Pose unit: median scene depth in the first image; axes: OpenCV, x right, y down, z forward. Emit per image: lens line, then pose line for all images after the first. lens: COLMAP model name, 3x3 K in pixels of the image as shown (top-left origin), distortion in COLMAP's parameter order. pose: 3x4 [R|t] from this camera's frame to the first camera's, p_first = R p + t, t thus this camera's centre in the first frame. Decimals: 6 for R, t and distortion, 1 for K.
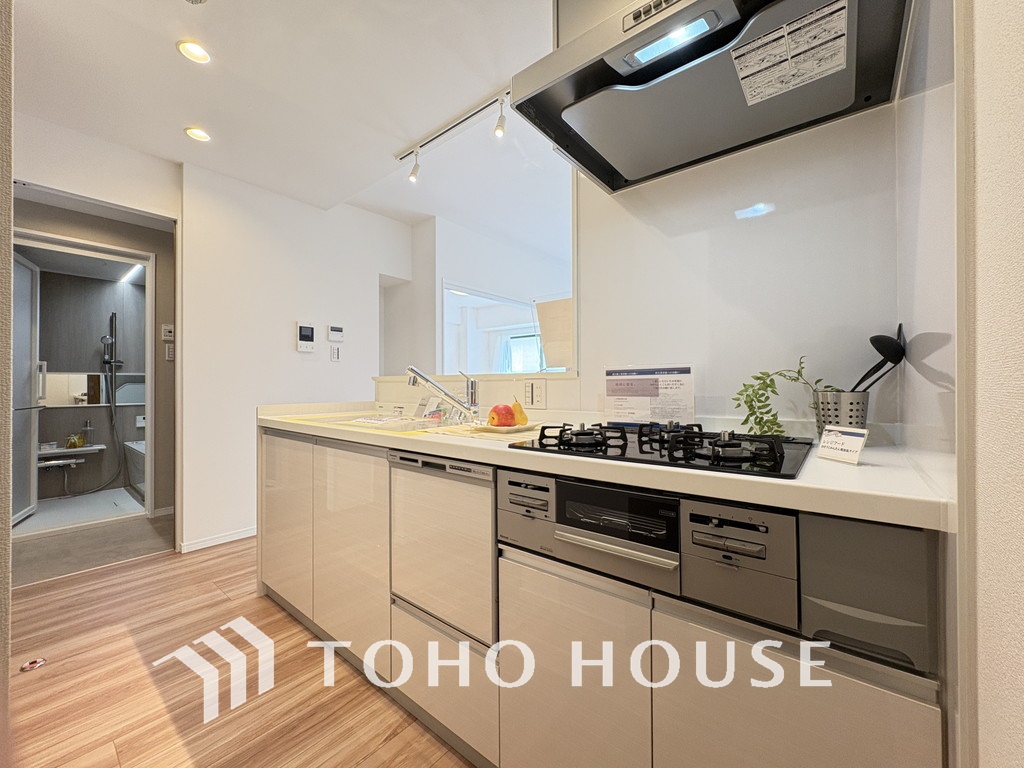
lens RADIAL K [[408.1, 0, 512.0], [0, 408.1, 384.0], [0, 0, 1]] dist [-0.002400, 0.003357]
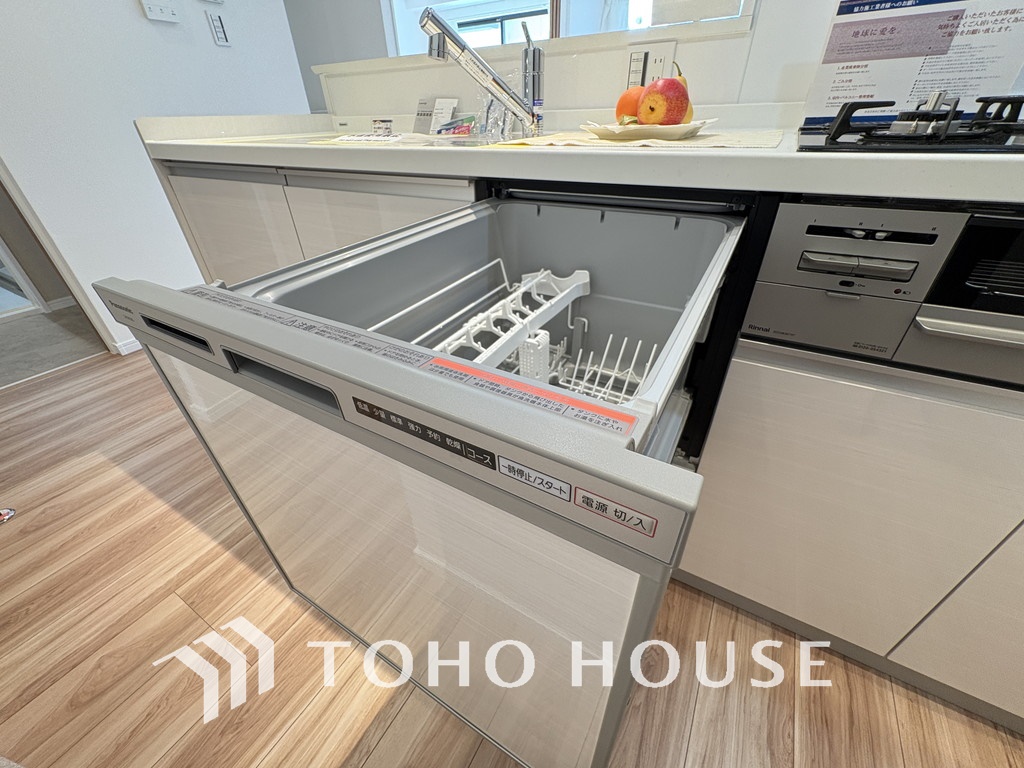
lens RADIAL K [[406.4, 0, 512.7], [0, 406.4, 380.3], [0, 0, 1]] dist [-0.000551, 0.000338]
pose [[0.987004, -0.104198, 0.122338, -0.335757], [0.020240, 0.835834, 0.548610, 0.088011], [-0.159418, -0.539004, 0.827080, 0.416164]]
